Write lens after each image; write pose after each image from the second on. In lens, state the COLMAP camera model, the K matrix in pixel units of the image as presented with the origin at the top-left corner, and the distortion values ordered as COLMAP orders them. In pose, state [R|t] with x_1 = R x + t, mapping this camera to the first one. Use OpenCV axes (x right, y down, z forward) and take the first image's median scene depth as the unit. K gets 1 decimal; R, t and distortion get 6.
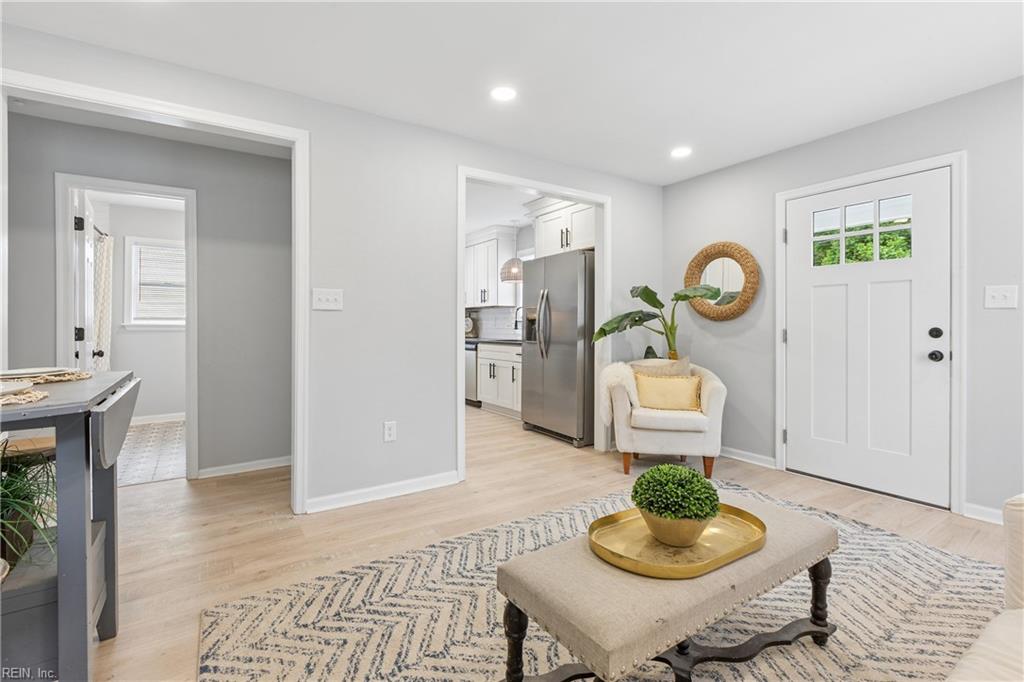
lens RADIAL K [[463.8, 0, 513.5], [0, 463.8, 325.8], [0, 0, 1]] dist [-0.001008, -0.001414]
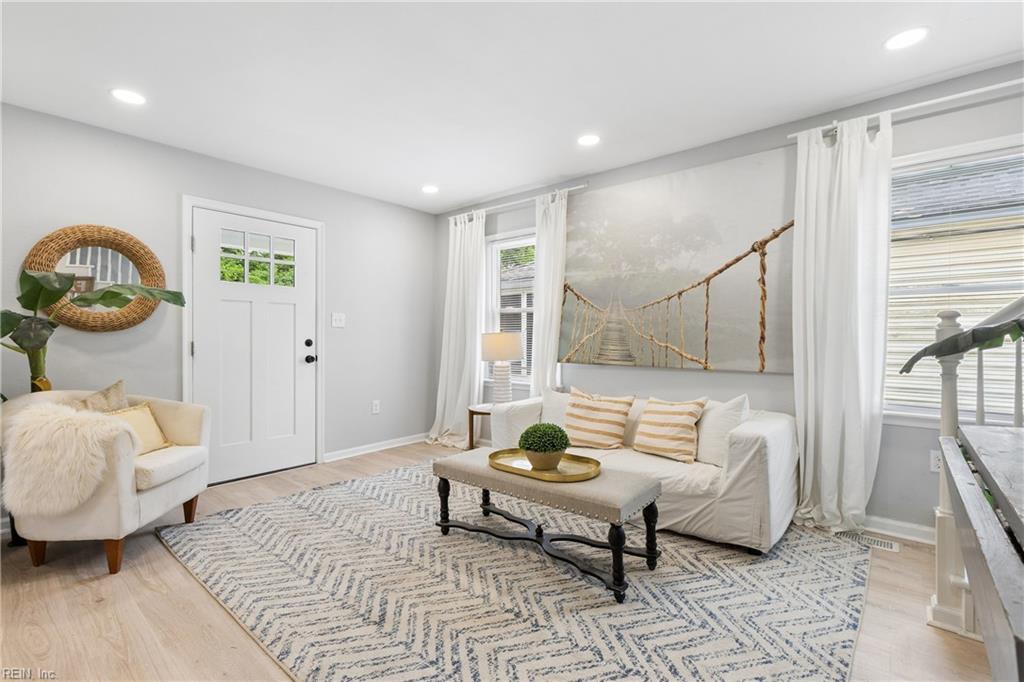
lens RADIAL K [[463.8, 0, 490.7], [0, 463.8, 339.4], [0, 0, 1]] dist [-0.001008, -0.001414]
pose [[-0.249219, -0.002736, 0.968443, -0.709107], [0.003374, 0.999987, 0.003693, 0.001928], [-0.968441, 0.004188, -0.249206, 0.947629]]
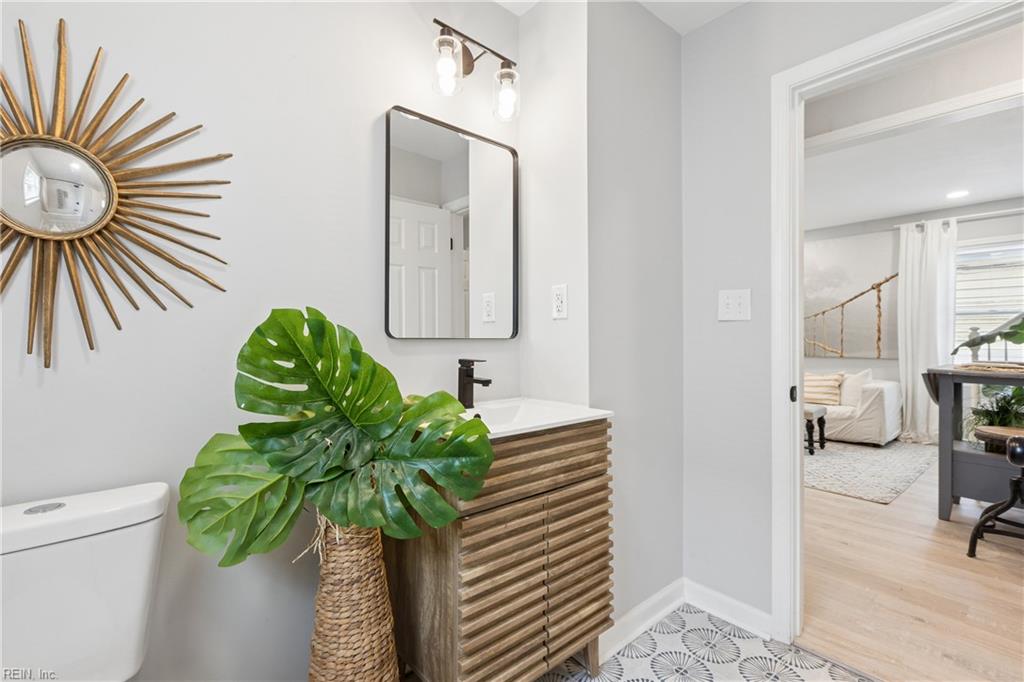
lens RADIAL K [[463.8, 0, 485.7], [0, 463.8, 336.9], [0, 0, 1]] dist [-0.001008, -0.001414]
pose [[-0.092240, 0.004168, 0.995728, -1.664276], [0.005479, 0.999978, -0.003678, -0.004976], [-0.995722, 0.005117, -0.092261, 1.952862]]
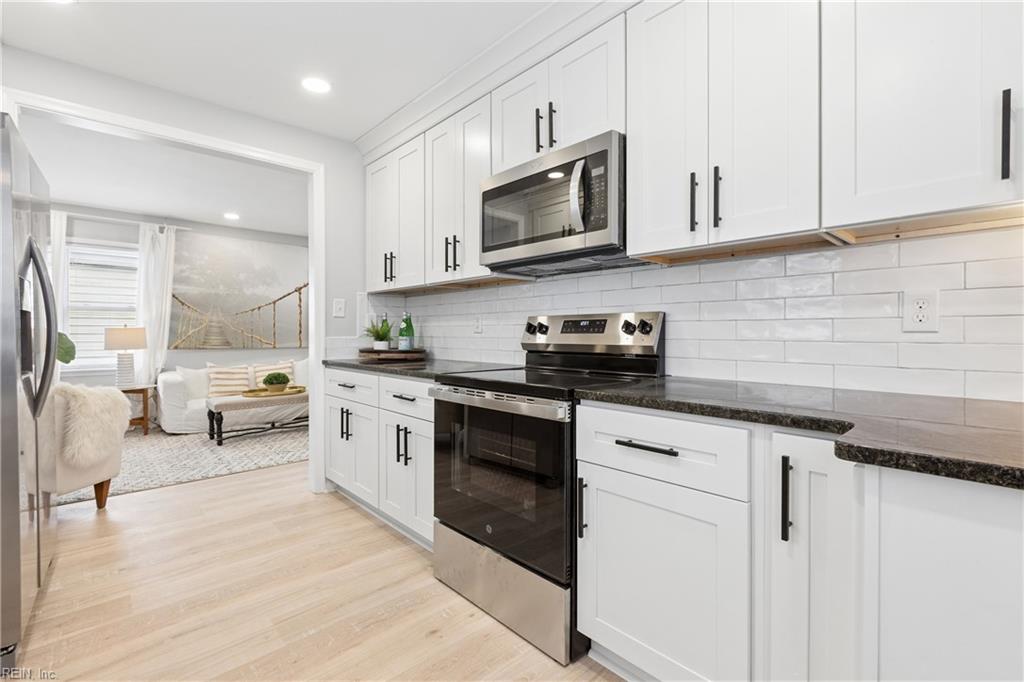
lens RADIAL K [[463.8, 0, 515.1], [0, 463.8, 335.1], [0, 0, 1]] dist [-0.001008, -0.001414]
pose [[-0.988267, -0.000624, -0.152736, -0.519357], [-0.002468, 0.999926, 0.011885, -0.010868], [0.152717, 0.012122, -0.988196, 2.771088]]
